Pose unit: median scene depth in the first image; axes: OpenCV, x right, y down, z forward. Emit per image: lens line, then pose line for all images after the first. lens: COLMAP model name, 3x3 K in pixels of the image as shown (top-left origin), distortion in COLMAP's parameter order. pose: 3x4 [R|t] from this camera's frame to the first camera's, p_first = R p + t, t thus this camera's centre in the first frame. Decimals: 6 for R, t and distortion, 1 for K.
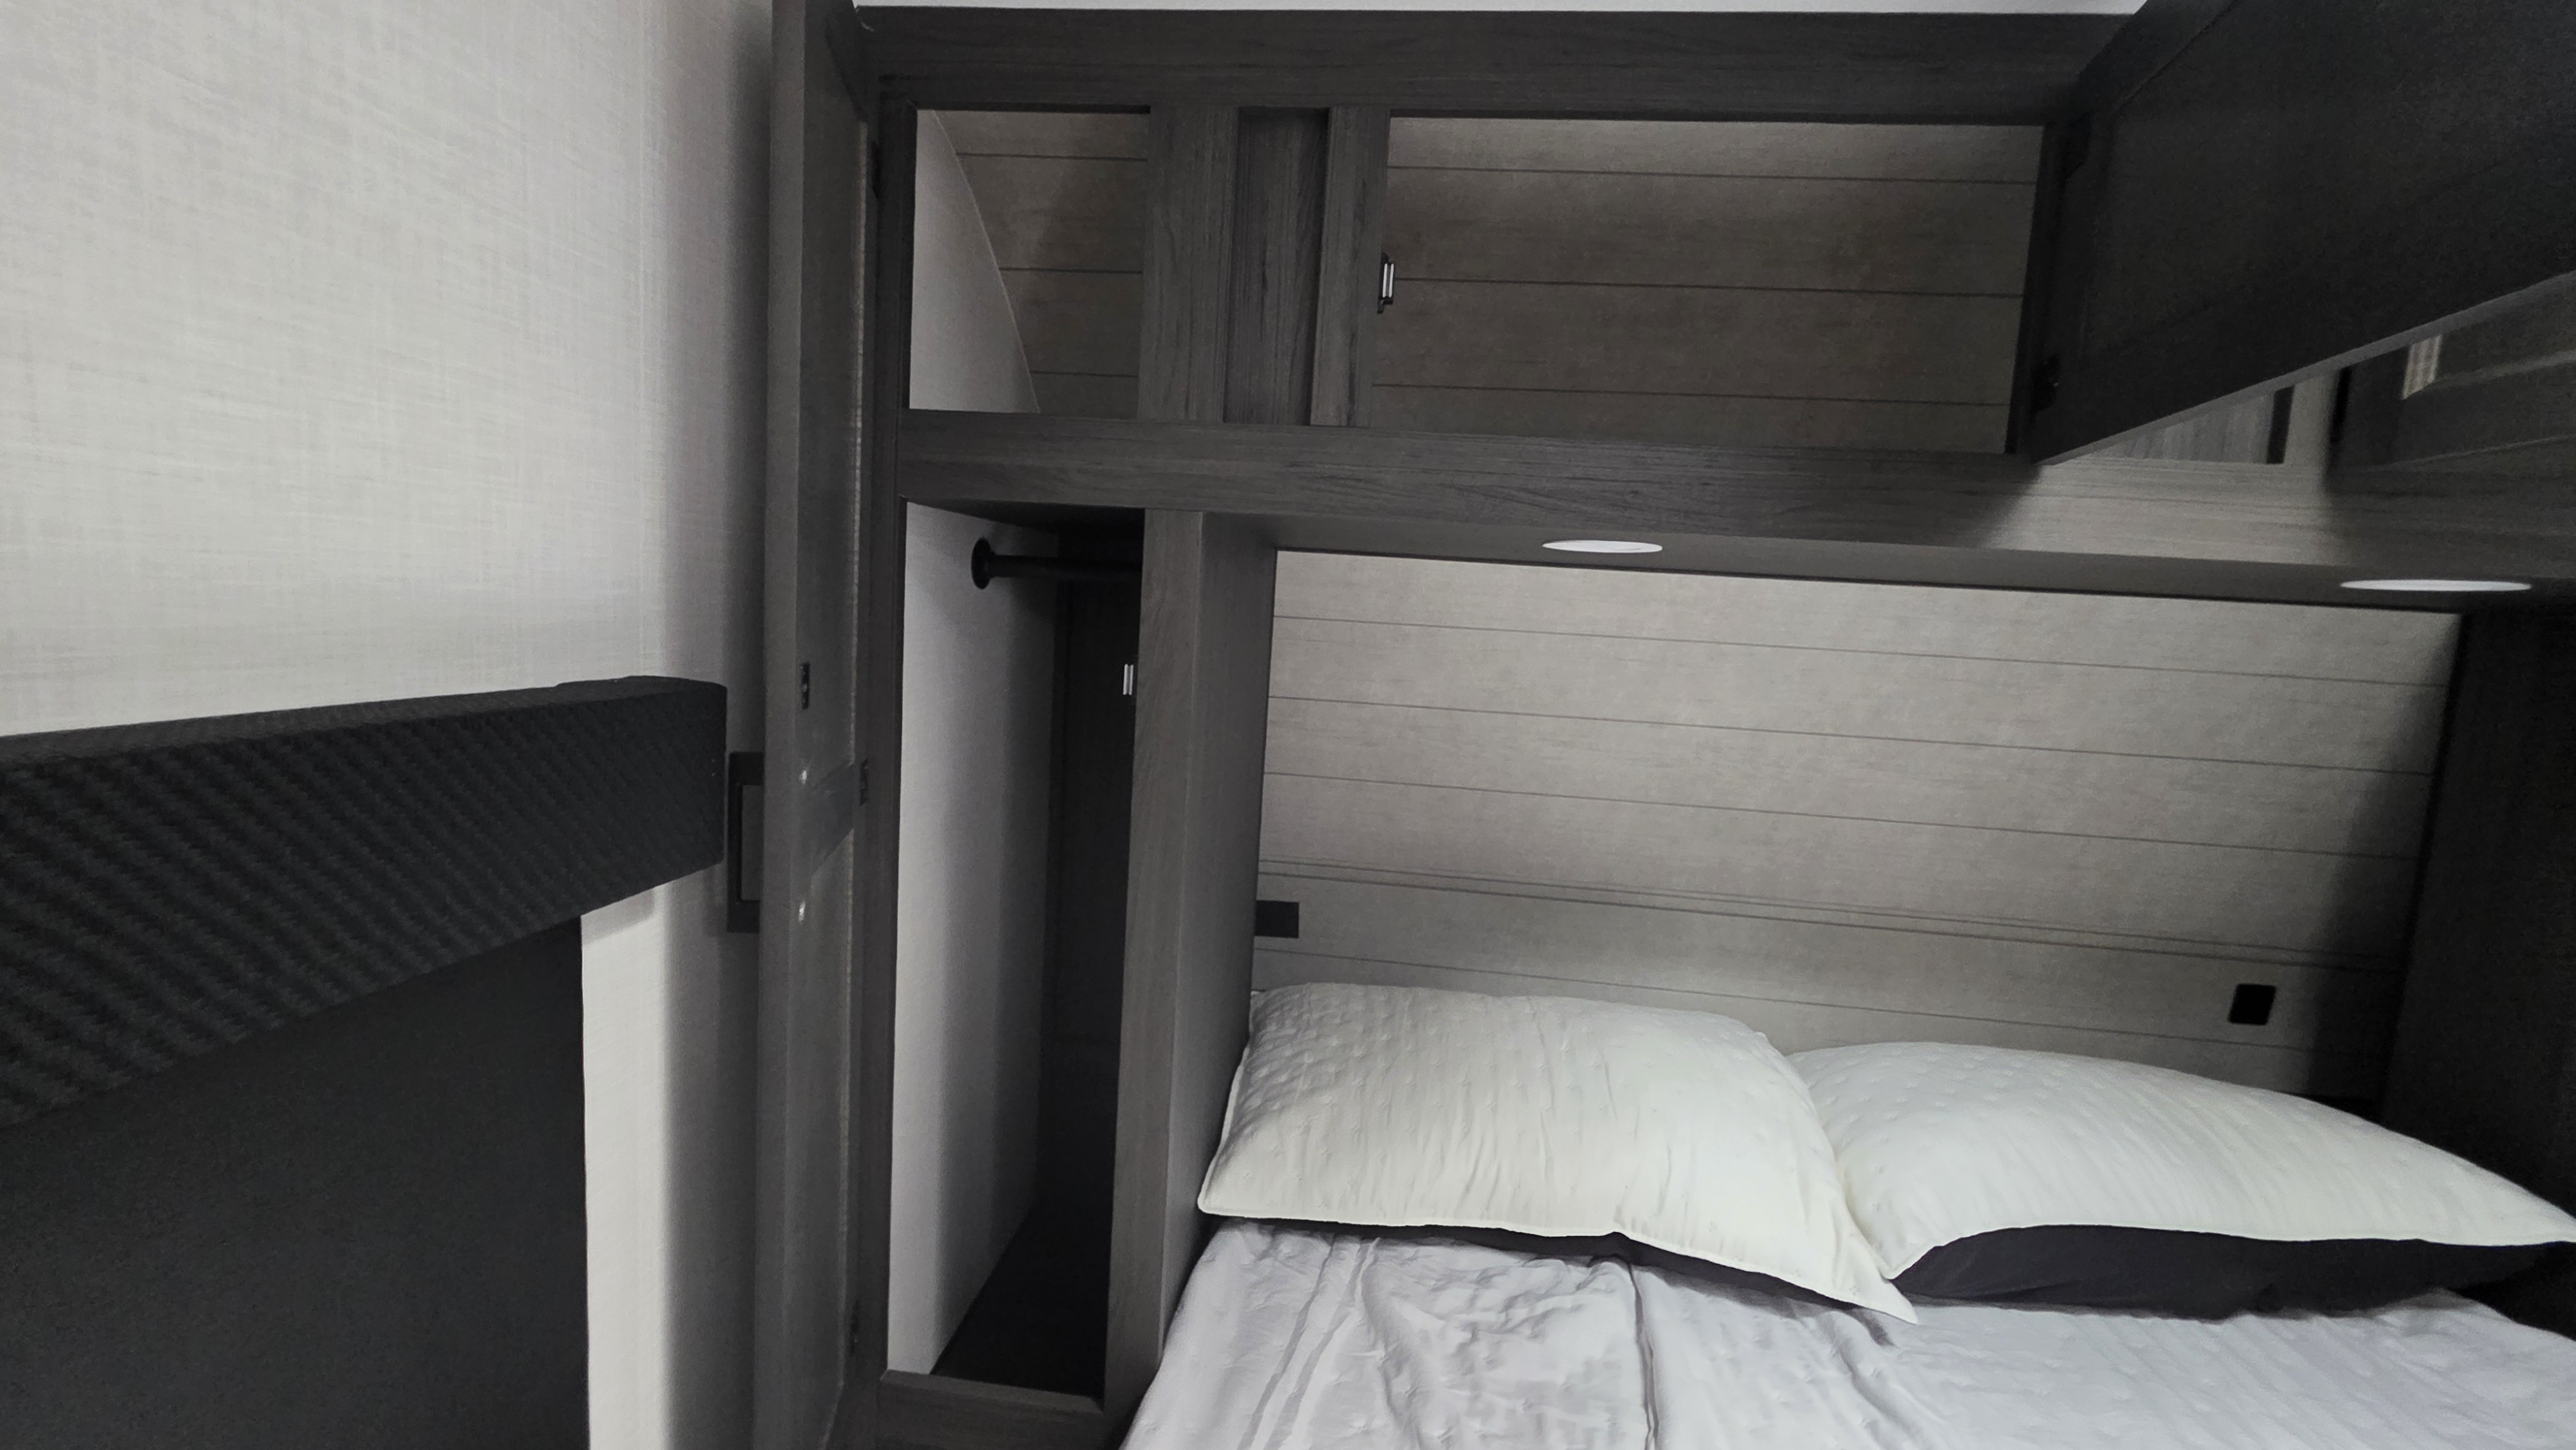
lens RADIAL K [[1046.0, 0, 1292.0], [0, 1046.0, 721.6], [0, 0, 1]] dist [0.002507, -0.000749]
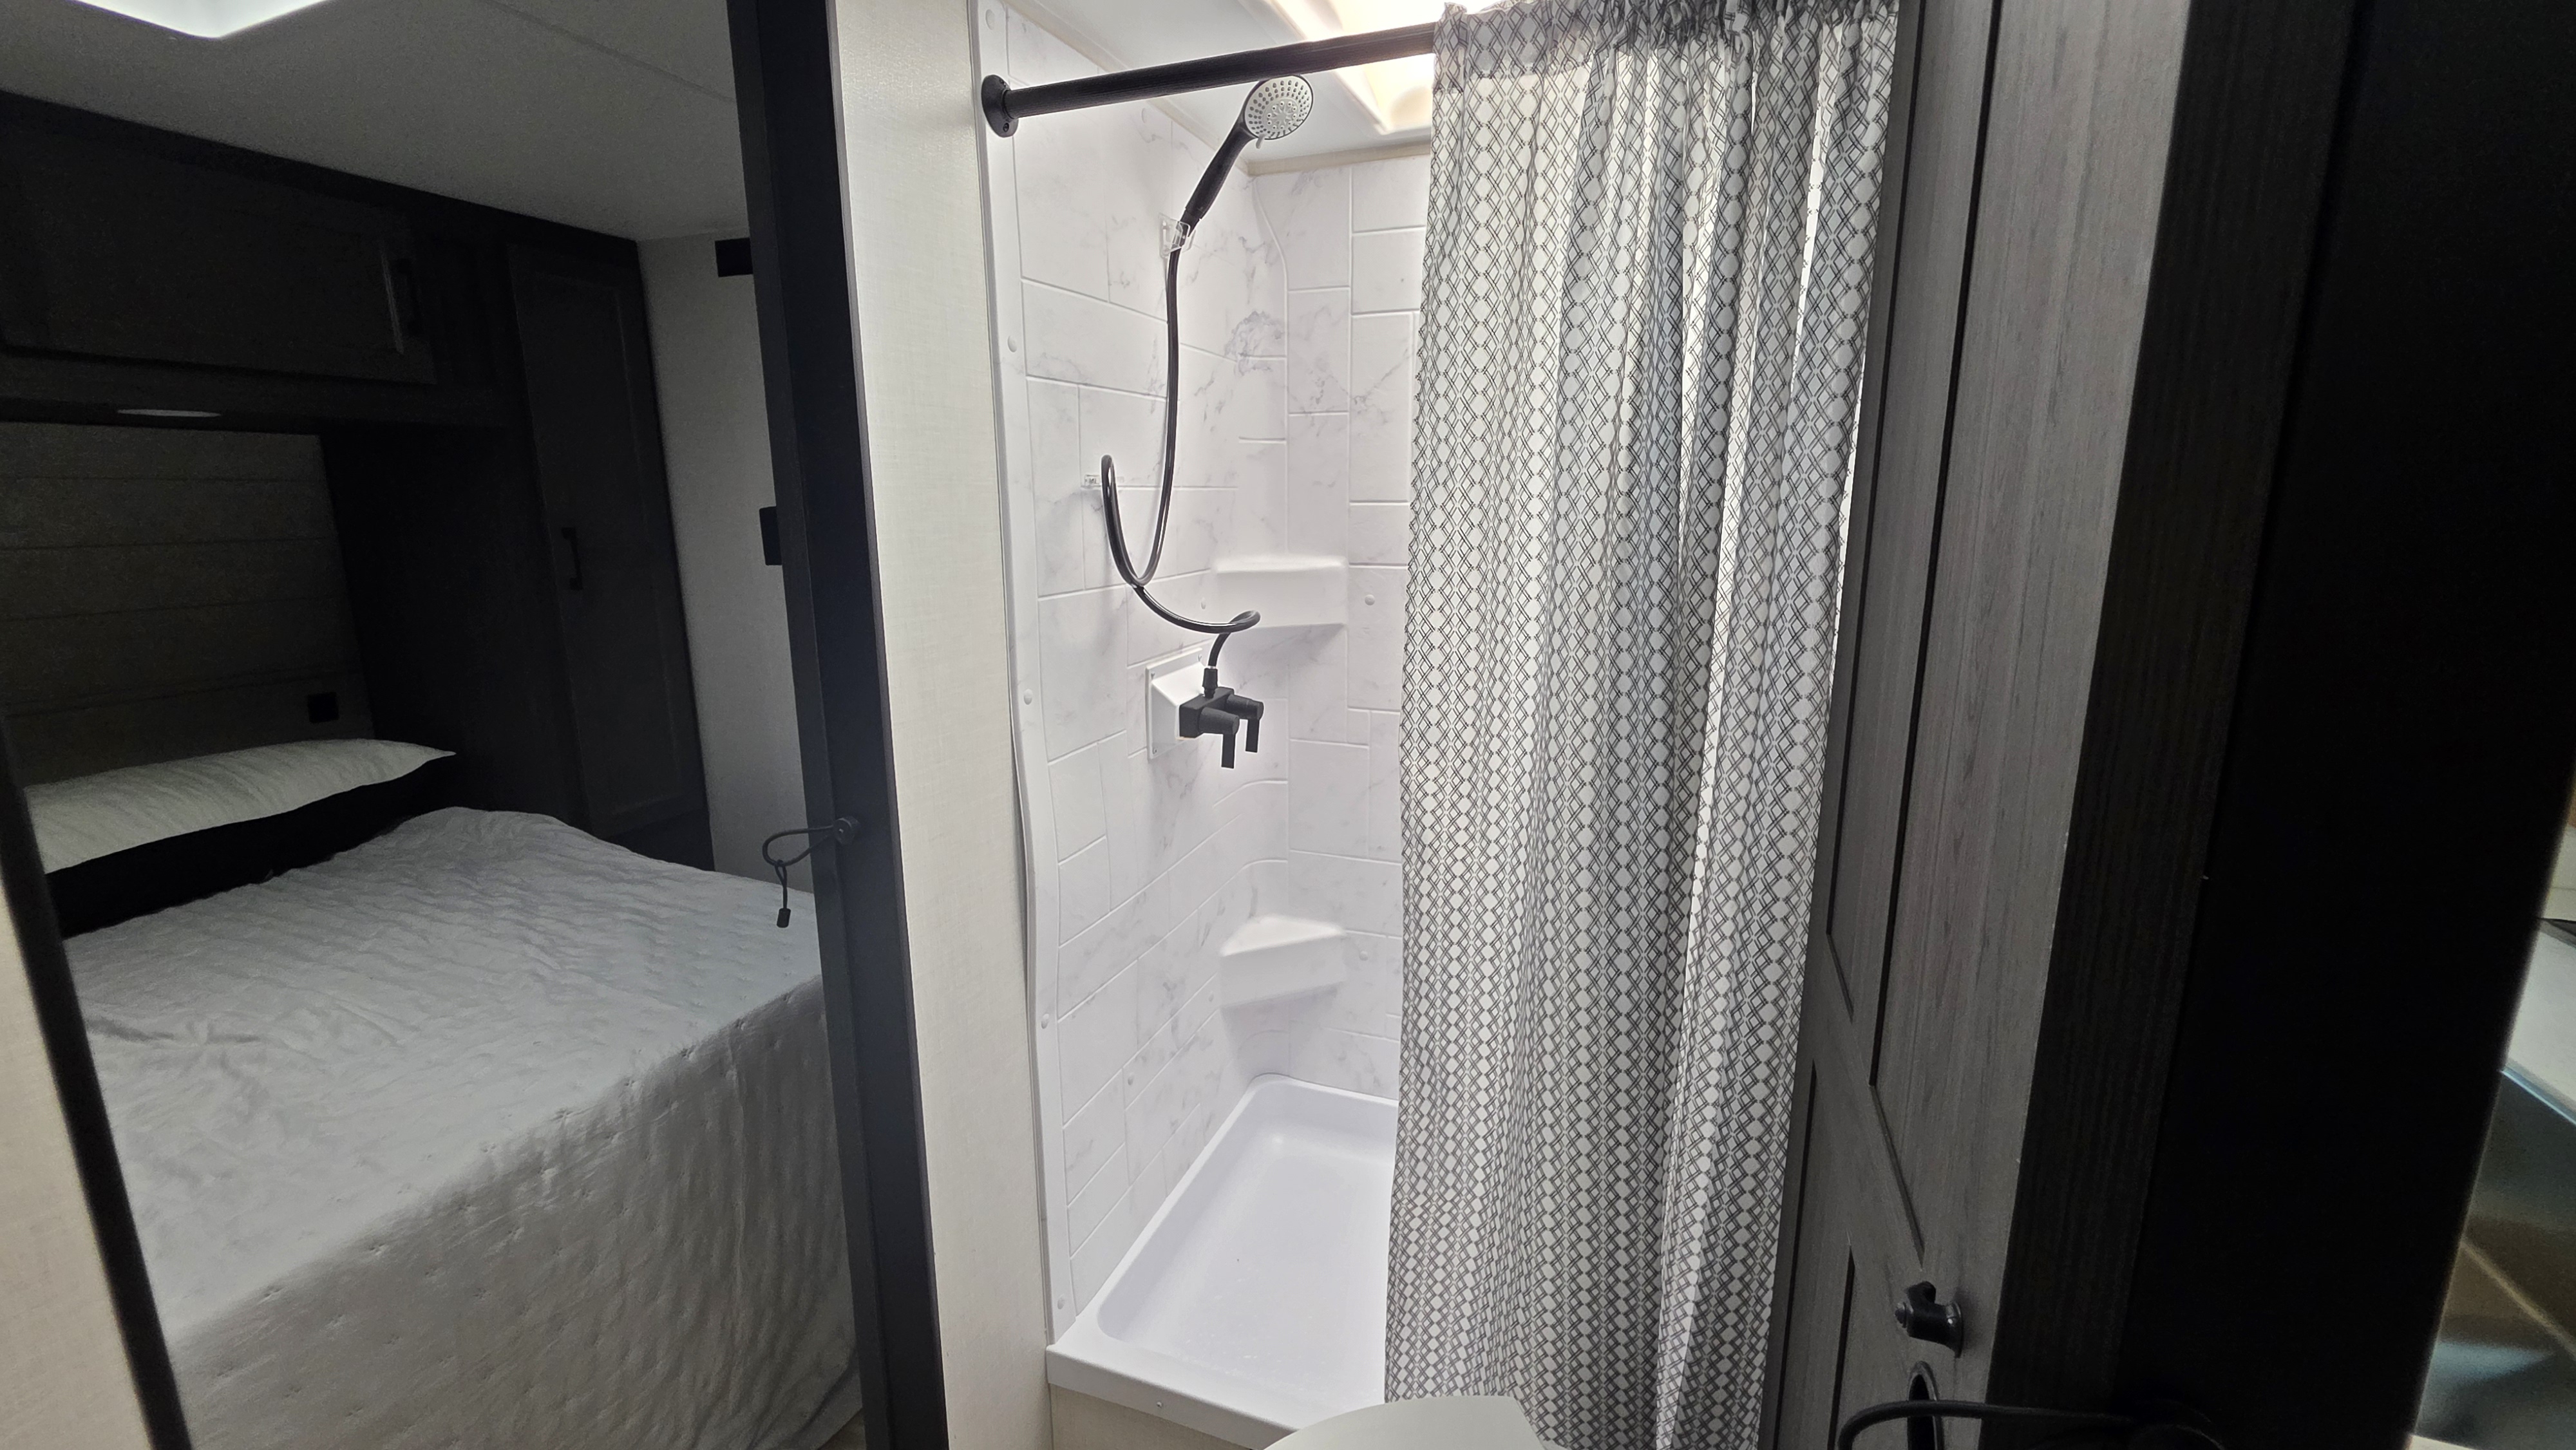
lens RADIAL K [[1046.0, 0, 1289.7], [0, 1046.0, 718.0], [0, 0, 1]] dist [0.002507, -0.000749]
pose [[0.275223, -0.257473, 0.926261, -0.133652], [0.130974, 0.964529, 0.229194, 0.174845], [-0.952417, 0.058236, 0.299183, -1.084809]]
